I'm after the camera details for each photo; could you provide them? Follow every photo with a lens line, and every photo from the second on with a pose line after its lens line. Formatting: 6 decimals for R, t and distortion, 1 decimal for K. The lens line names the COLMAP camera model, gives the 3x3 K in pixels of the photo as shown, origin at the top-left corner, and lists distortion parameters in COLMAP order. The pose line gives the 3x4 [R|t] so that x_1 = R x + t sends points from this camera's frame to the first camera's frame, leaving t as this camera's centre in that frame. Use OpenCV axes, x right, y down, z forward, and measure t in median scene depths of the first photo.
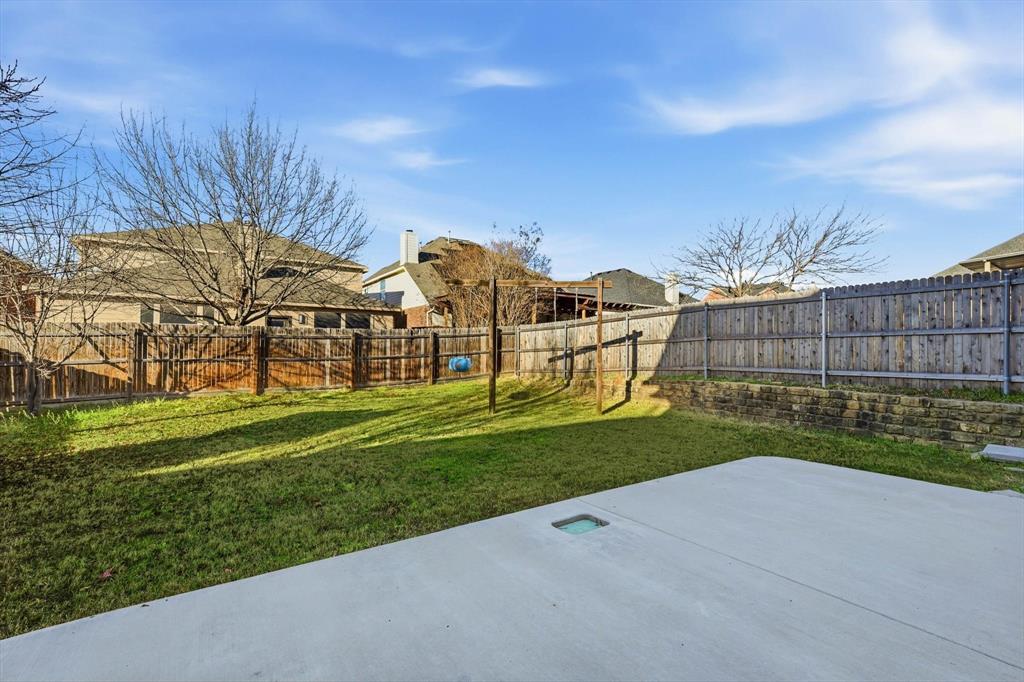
lens RADIAL K [[453.2, 0, 516.5], [0, 453.2, 344.4], [0, 0, 1]] dist [0.000837, 0.000002]
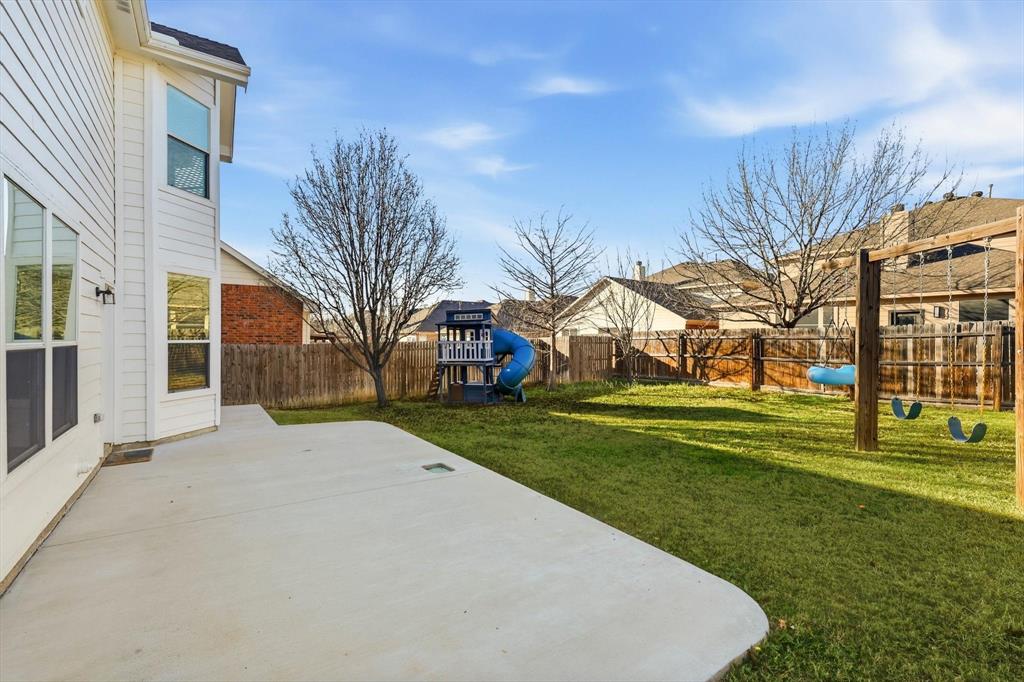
lens RADIAL K [[453.2, 0, 516.5], [0, 453.2, 342.0], [0, 0, 1]] dist [0.000837, 0.000002]
pose [[-0.009637, 0.002836, -0.999950, 0.487284], [0.003932, 0.999988, 0.002798, -0.011011], [0.999946, -0.003905, -0.009648, 0.372300]]
